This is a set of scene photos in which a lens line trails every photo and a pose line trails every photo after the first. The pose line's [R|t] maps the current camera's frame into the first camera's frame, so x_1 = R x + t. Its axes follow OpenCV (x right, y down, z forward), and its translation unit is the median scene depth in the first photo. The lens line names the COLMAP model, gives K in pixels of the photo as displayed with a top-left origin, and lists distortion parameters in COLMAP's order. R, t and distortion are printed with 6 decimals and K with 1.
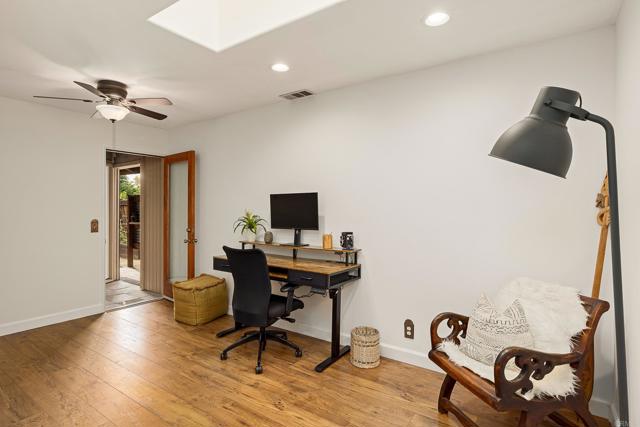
lens RADIAL K [[336.4, 0, 318.9], [0, 336.4, 212.6], [0, 0, 1]] dist [0.010777, 0.001272]
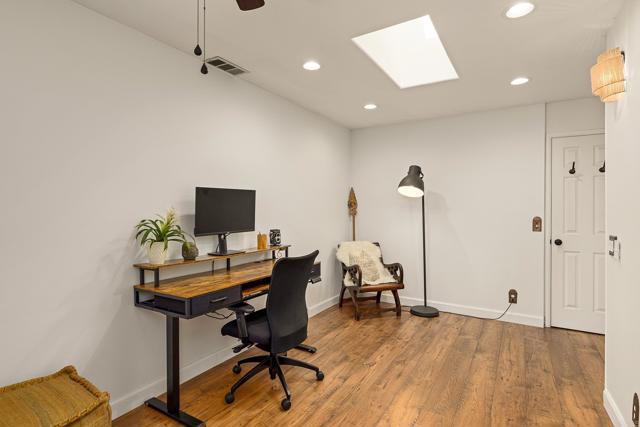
lens RADIAL K [[334.6, 0, 318.9], [0, 334.6, 209.4], [0, 0, 1]] dist [-0.000070, -0.000146]
pose [[-0.075591, -0.010262, 0.997086, -1.101821], [0.004764, 0.999932, 0.010653, -0.019174], [-0.997128, 0.005555, -0.075537, 1.050510]]
